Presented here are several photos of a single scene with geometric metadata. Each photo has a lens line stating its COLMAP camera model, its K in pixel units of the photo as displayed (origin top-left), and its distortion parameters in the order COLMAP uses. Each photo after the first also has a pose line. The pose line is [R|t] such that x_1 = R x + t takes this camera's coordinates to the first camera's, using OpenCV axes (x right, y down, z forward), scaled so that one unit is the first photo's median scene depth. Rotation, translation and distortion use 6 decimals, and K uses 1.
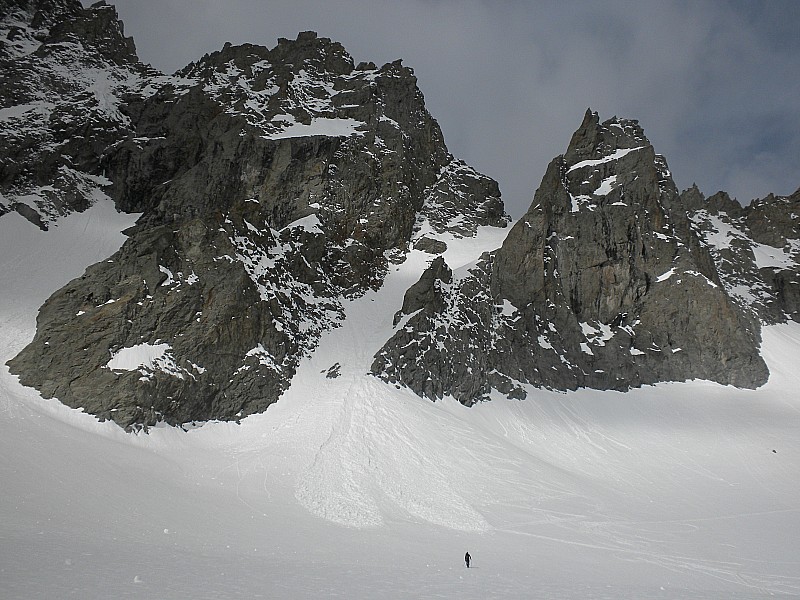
lens RADIAL K [[846.4, 0, 400.1], [0, 846.4, 299.6], [0, 0, 1]] dist [-0.052896, 0.000000]
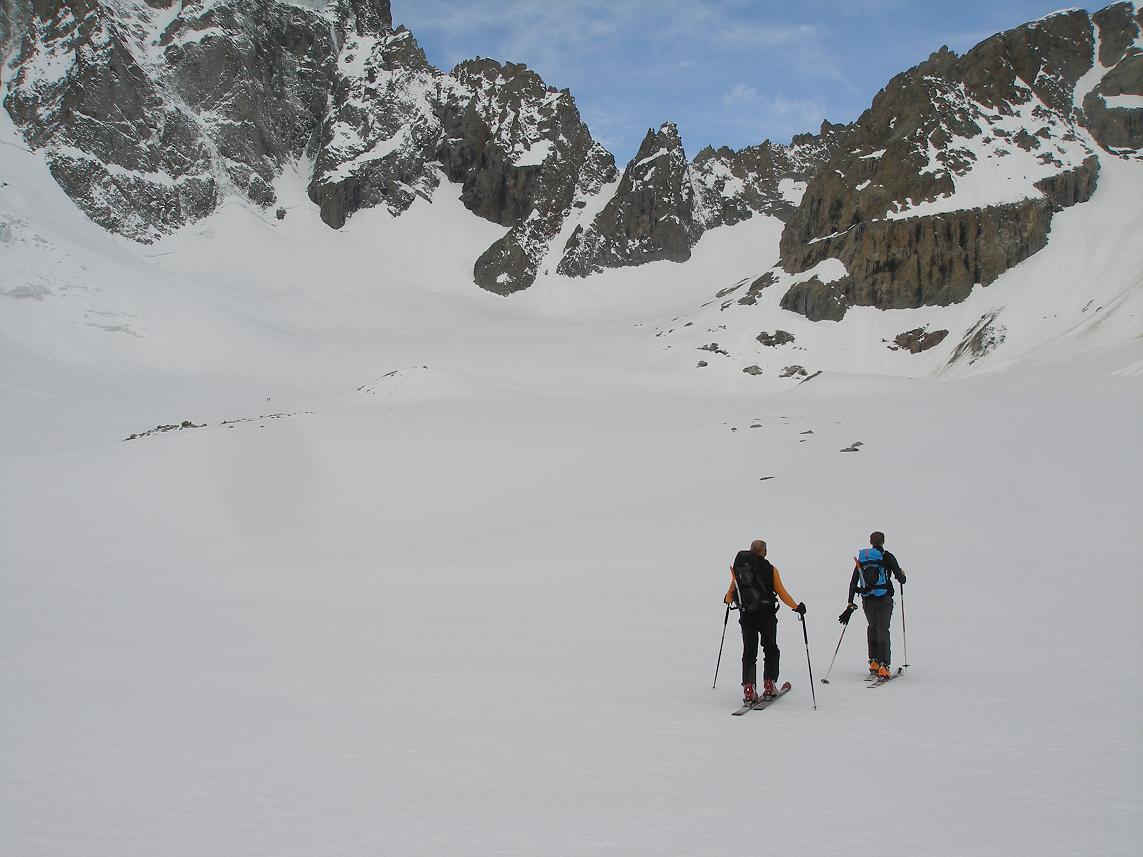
lens RADIAL K [[1305.2, 0, 571.7], [0, 1305.2, 428.5], [0, 0, 1]] dist [-0.163855, 0.000000]
pose [[0.997036, -0.031844, -0.070033, 0.266904], [0.055979, 0.924731, 0.376482, -0.926648], [0.052773, -0.379287, 0.923773, -2.952732]]
